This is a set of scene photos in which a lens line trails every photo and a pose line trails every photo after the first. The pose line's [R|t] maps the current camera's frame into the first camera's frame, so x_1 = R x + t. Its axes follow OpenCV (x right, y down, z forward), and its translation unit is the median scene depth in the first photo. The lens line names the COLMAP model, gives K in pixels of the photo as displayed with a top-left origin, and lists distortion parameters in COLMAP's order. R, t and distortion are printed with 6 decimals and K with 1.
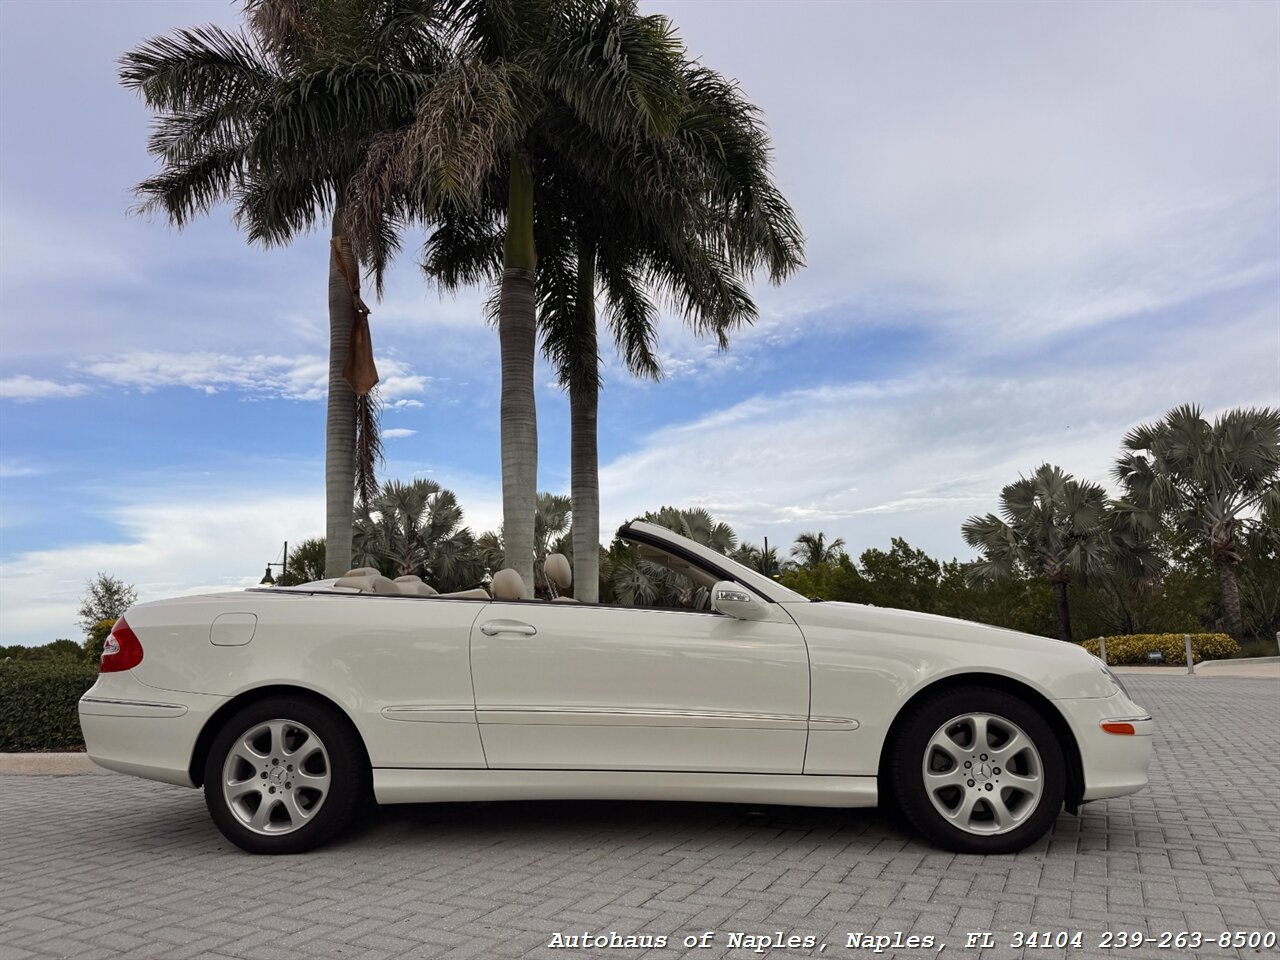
lens RADIAL K [[903.9, 0, 651.4], [0, 903.9, 493.3], [0, 0, 1]] dist [0.050312, -0.062235]
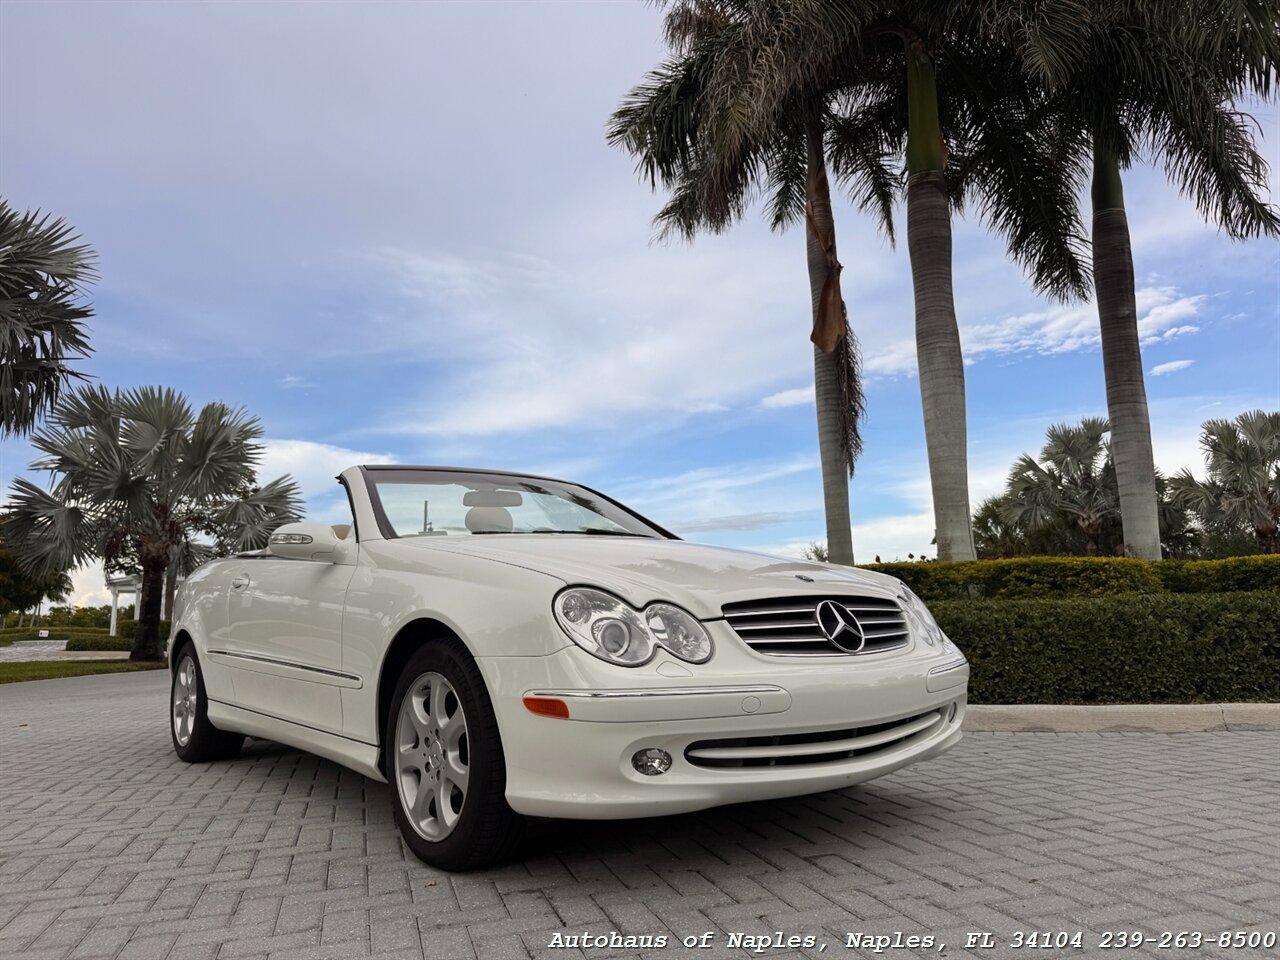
lens RADIAL K [[903.9, 0, 645.1], [0, 903.9, 492.5], [0, 0, 1]] dist [0.050312, -0.062235]
pose [[0.682089, -0.101150, -0.724240, 0.262656], [0.131615, 0.991195, -0.014480, 0.033633], [0.719328, -0.085444, 0.689396, 0.163054]]
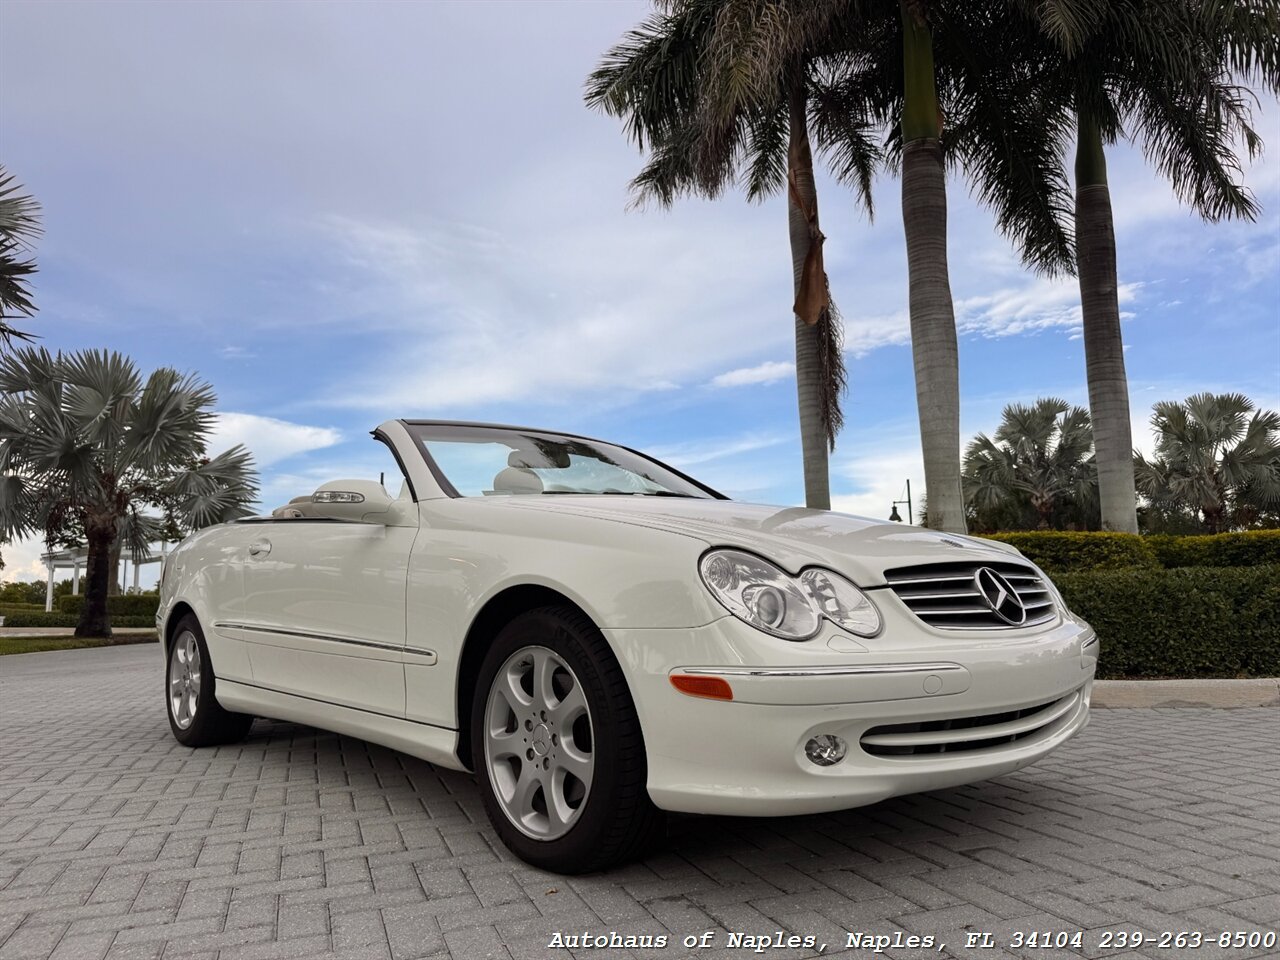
lens RADIAL K [[903.9, 0, 647.5], [0, 903.9, 491.8], [0, 0, 1]] dist [0.050312, -0.062235]
pose [[0.723692, -0.078152, -0.685683, 0.221731], [0.123336, 0.992218, 0.017083, 0.033880], [0.679012, -0.096933, 0.727699, 0.155043]]
